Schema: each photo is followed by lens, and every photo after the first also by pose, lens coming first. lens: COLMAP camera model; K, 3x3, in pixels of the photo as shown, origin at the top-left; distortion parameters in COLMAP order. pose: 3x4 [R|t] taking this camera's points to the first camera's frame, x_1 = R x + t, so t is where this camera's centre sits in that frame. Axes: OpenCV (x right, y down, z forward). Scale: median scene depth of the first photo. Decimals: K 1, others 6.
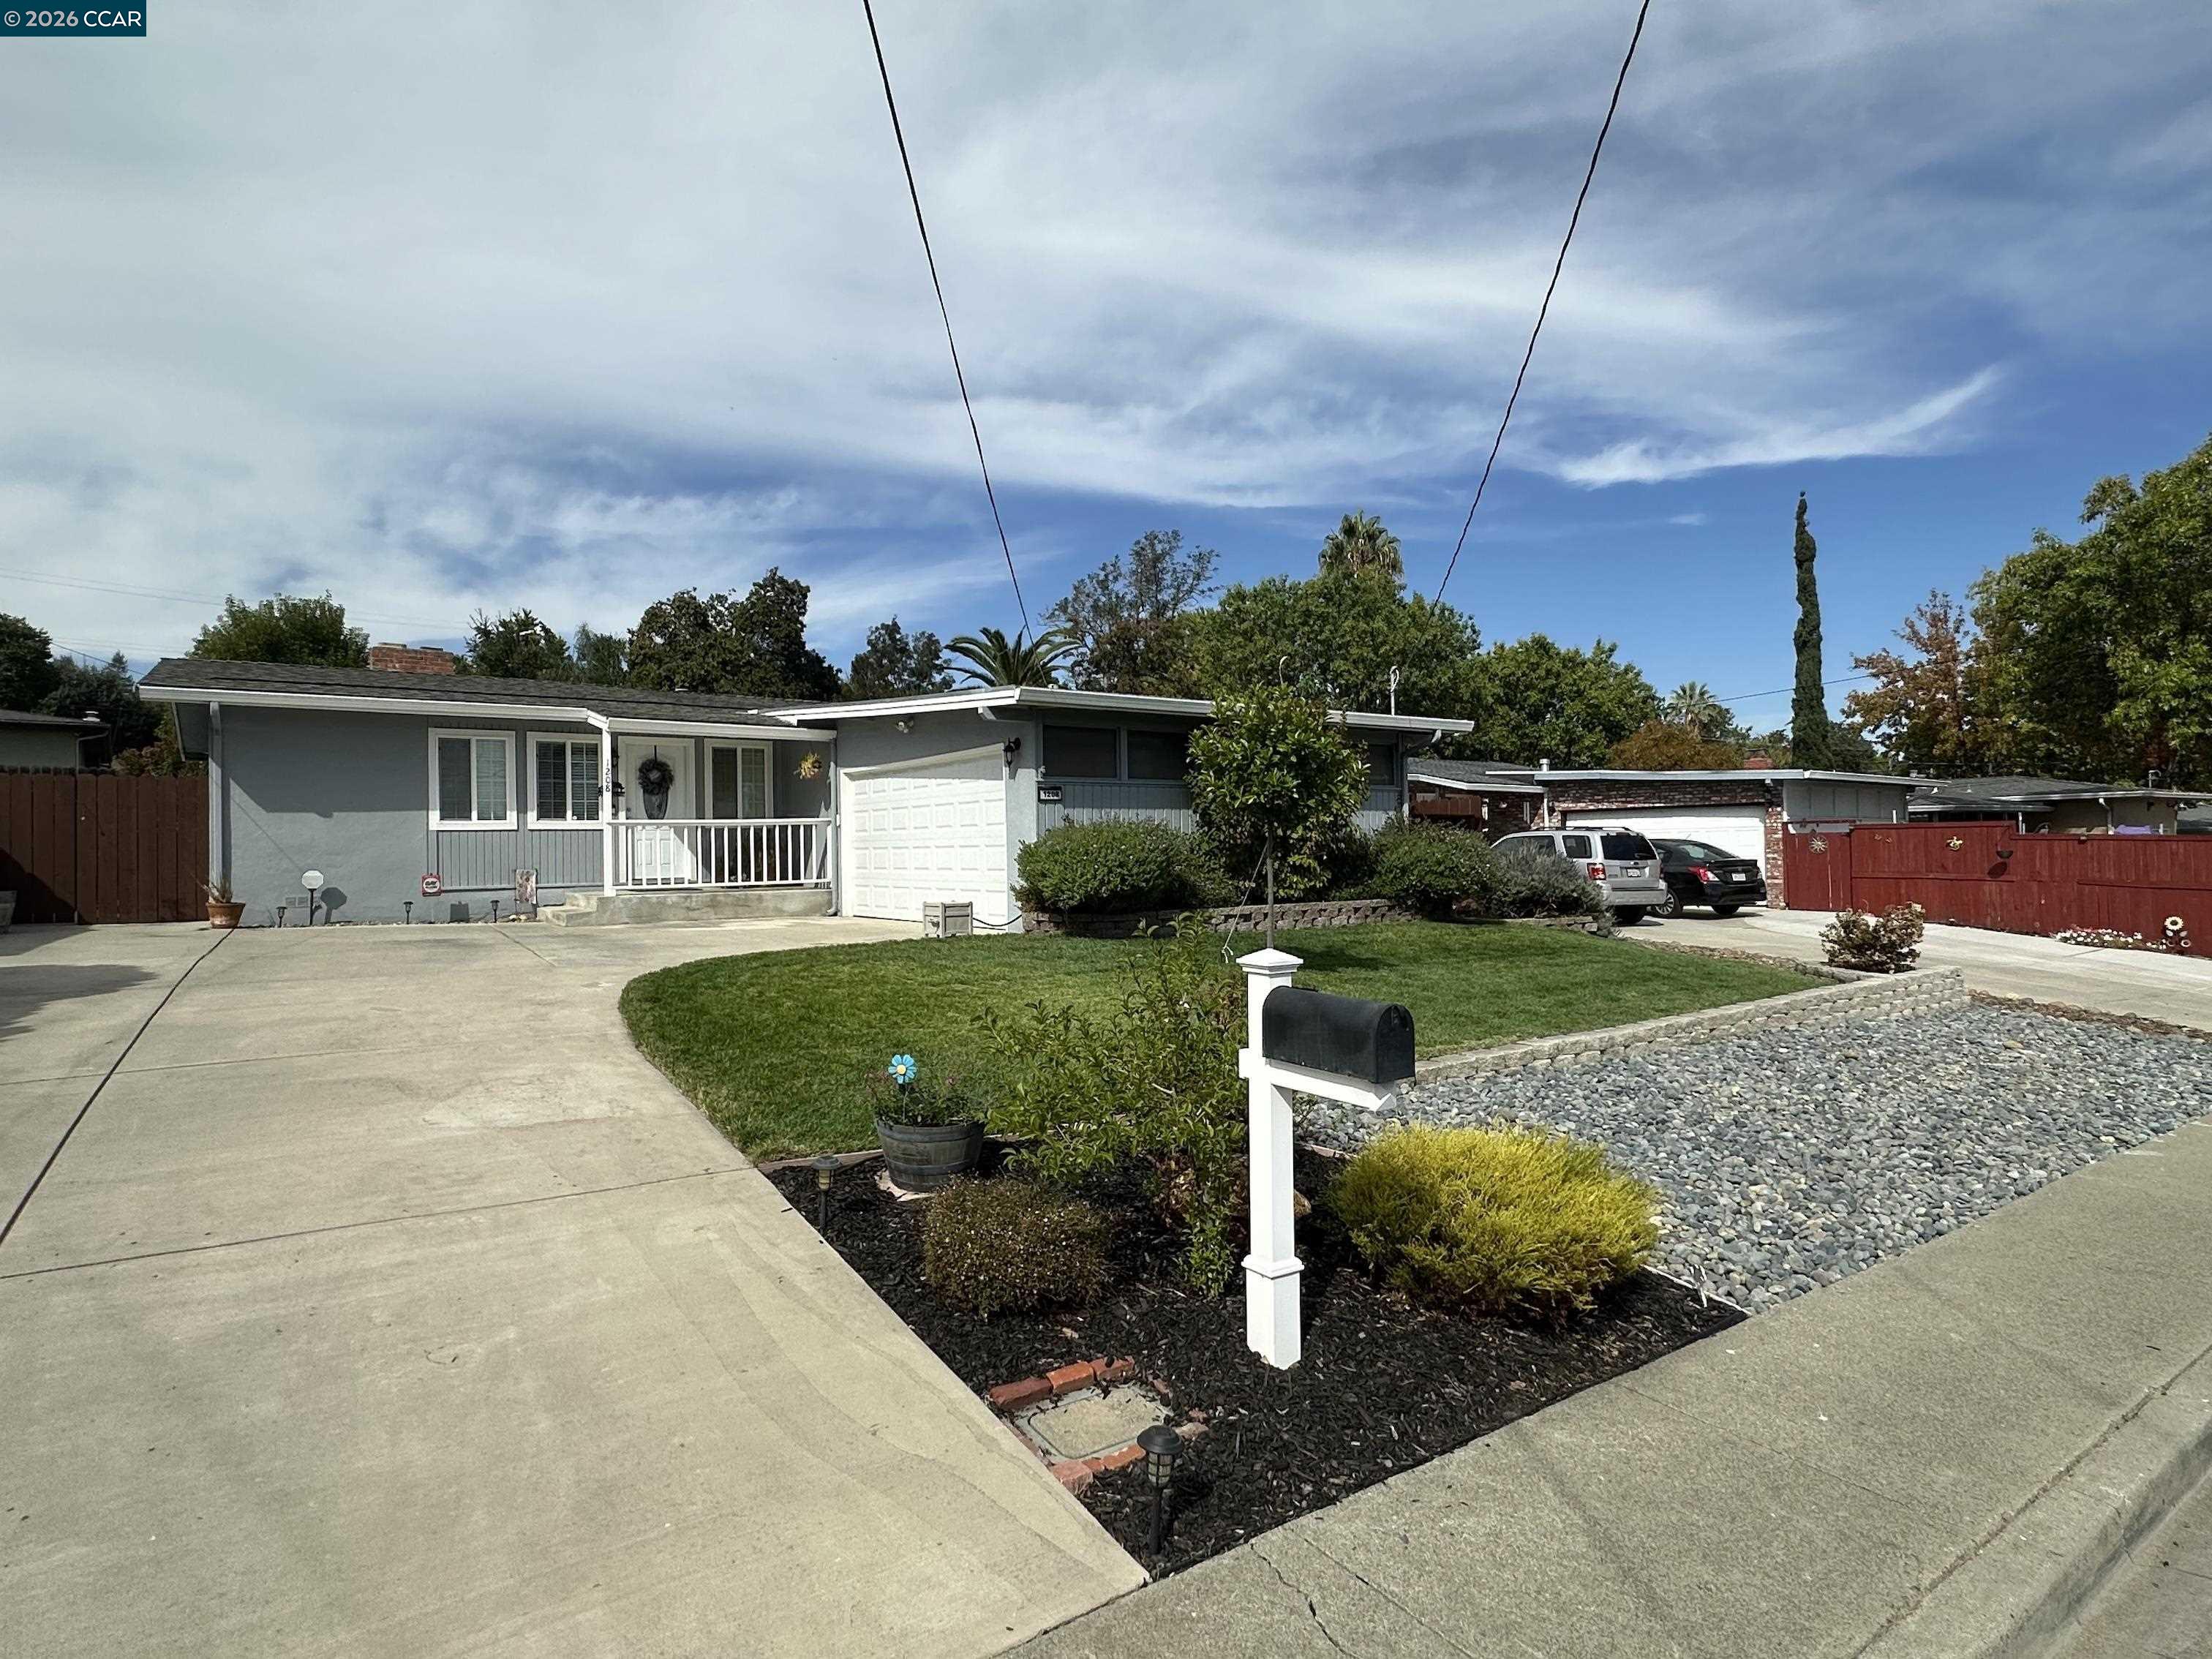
lens RADIAL K [[1166.7, 0, 1105.3], [0, 1166.7, 864.5], [0, 0, 1]] dist [0.026042, -0.000087]
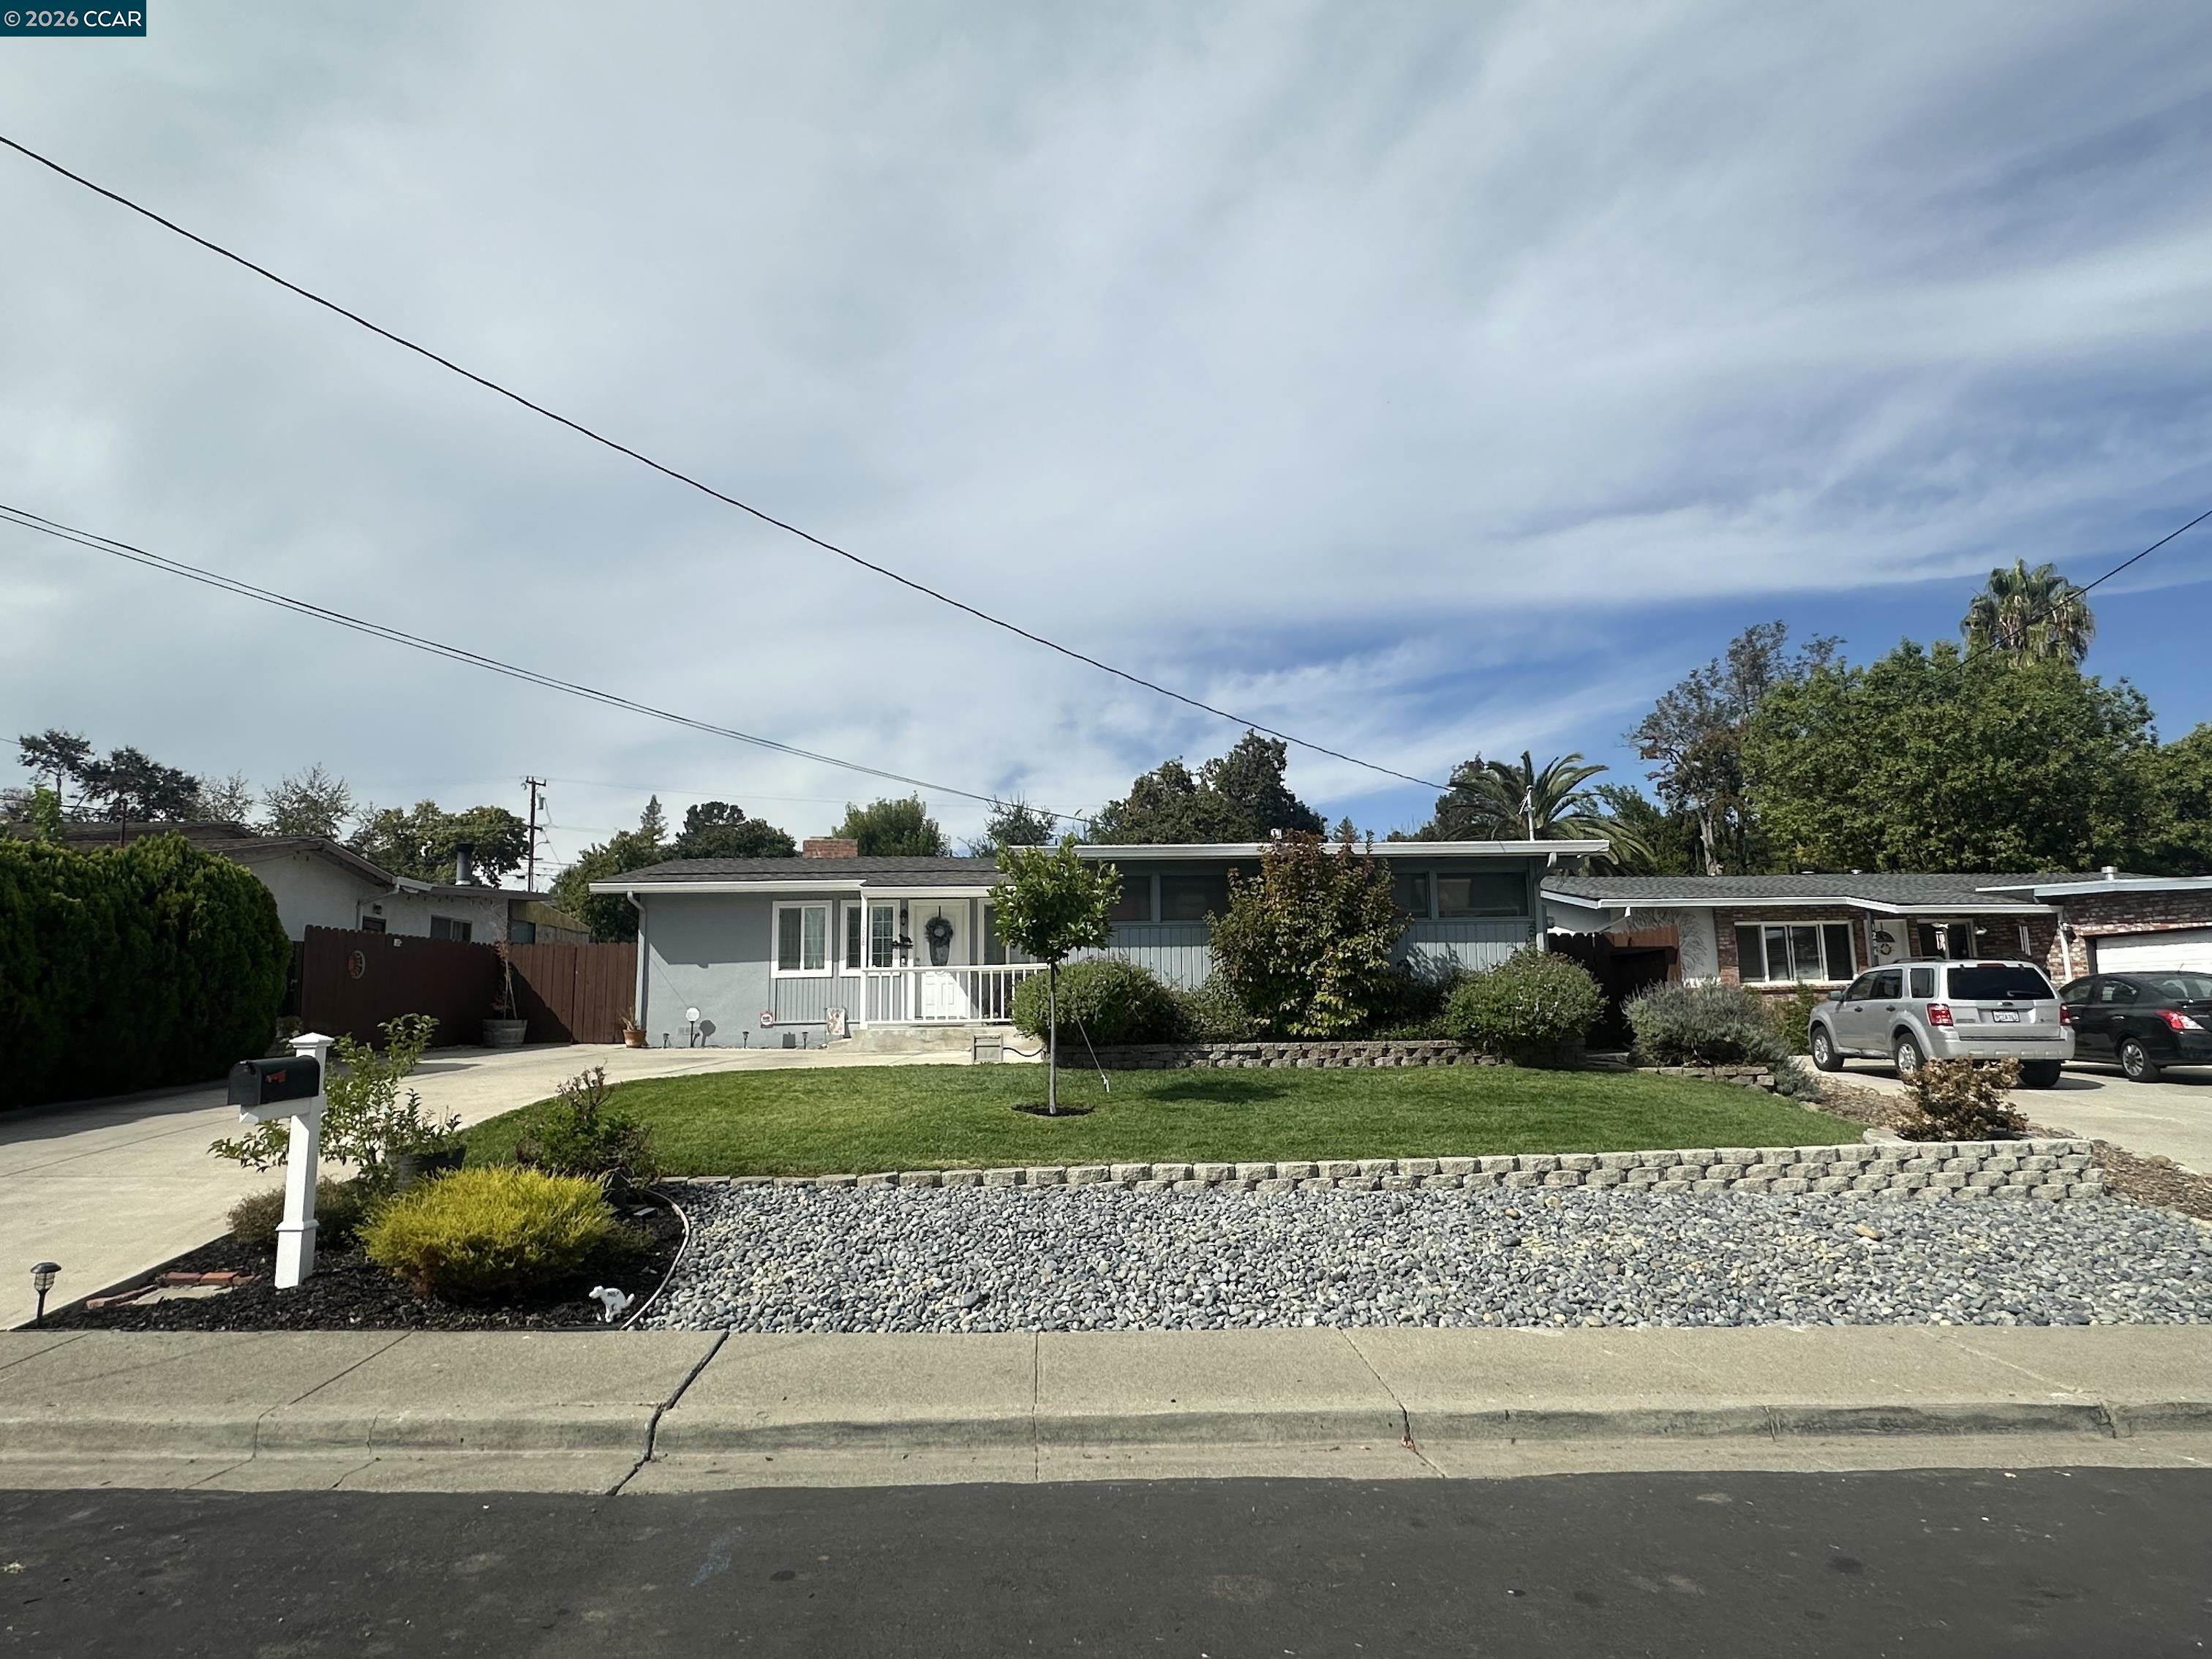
lens RADIAL K [[1222.7, 0, 1106.0], [0, 1222.7, 829.5], [0, 0, 1]] dist [-0.006539, -0.000620]
pose [[0.845759, -0.075625, -0.528179, 0.424760], [-0.004752, 0.988798, -0.149186, 0.008358], [0.533545, 0.128686, 0.835925, 0.020477]]
